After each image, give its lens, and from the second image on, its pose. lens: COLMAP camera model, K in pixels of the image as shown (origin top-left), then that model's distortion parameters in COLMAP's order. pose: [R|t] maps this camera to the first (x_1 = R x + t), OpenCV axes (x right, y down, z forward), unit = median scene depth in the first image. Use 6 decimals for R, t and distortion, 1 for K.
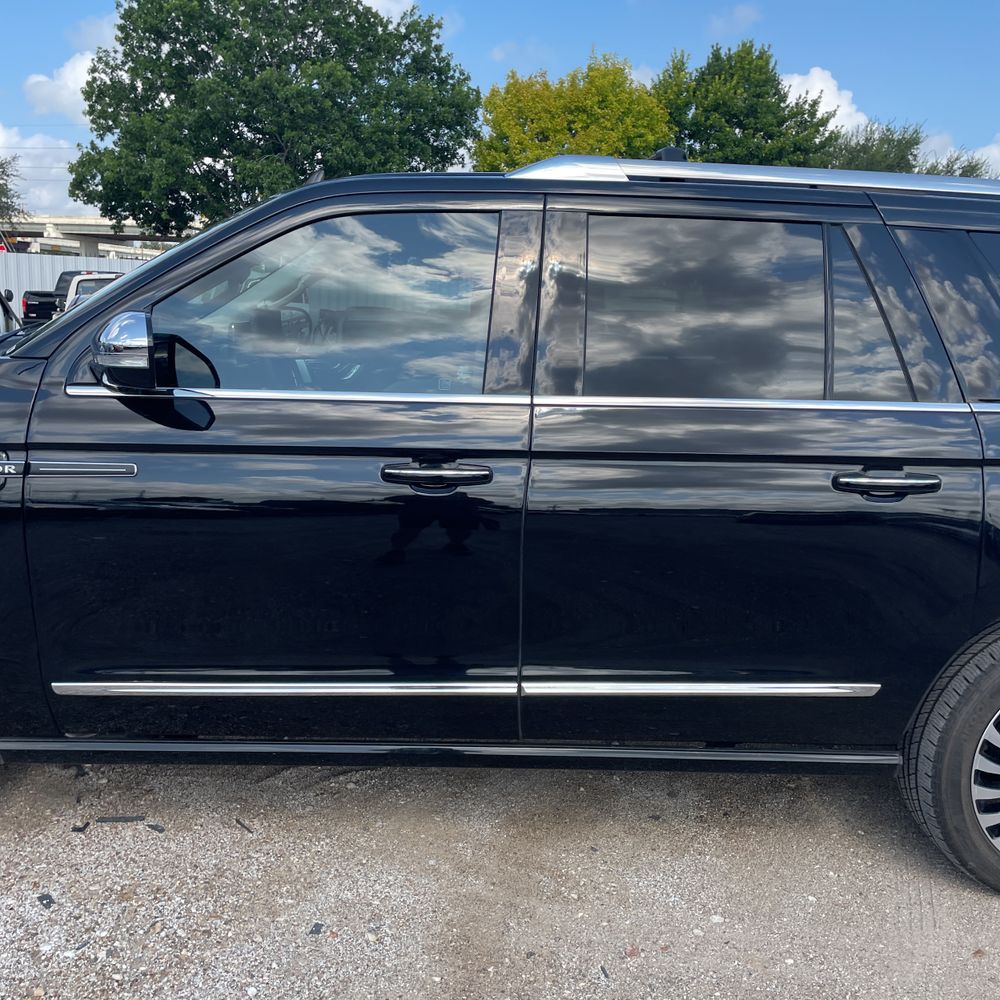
lens RADIAL K [[1017.8, 0, 487.5], [0, 1017.8, 495.7], [0, 0, 1]] dist [0.067373, -0.114565]
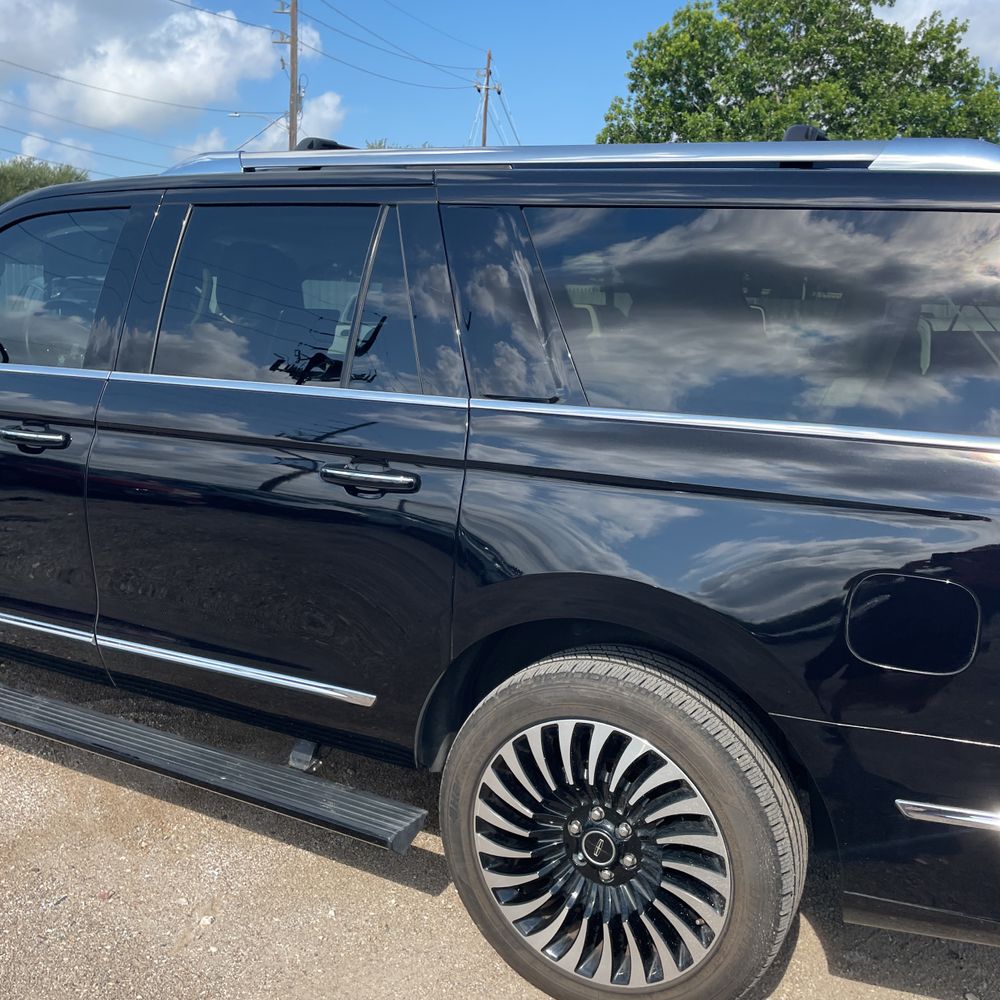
lens RADIAL K [[1002.2, 0, 500.0], [0, 1002.2, 500.0], [0, 0, 1]] dist [0.056304, -0.041919]
pose [[0.863889, 0.090300, -0.495521, 0.084186], [-0.101262, 0.994848, 0.004755, -0.000800], [0.493398, 0.046069, 0.868583, 0.023477]]
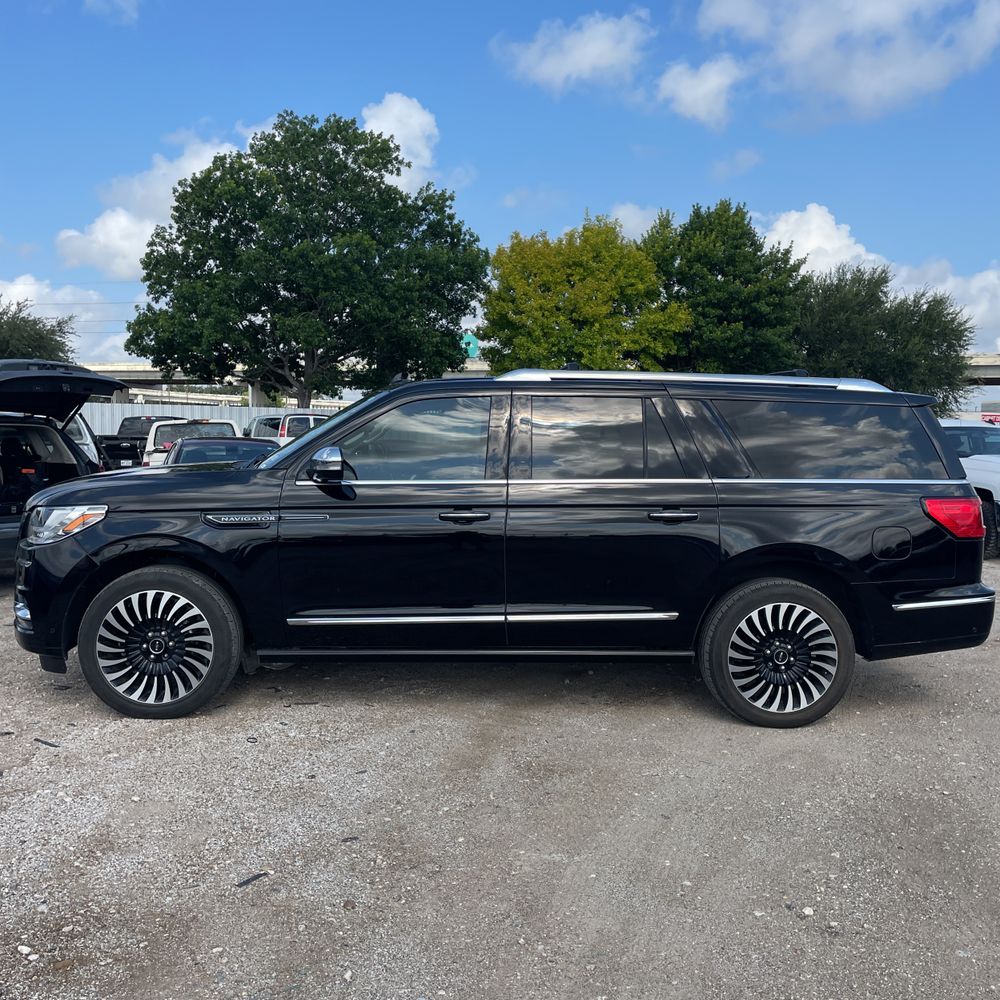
lens RADIAL K [[1023.6, 0, 500.0], [0, 1023.6, 500.0], [0, 0, 1]] dist [0.069198, -0.103036]
pose [[0.999679, -0.025079, -0.003643, 0.003001], [0.024453, 0.992328, -0.121193, 0.018259], [0.006654, 0.121065, 0.992622, -0.101794]]
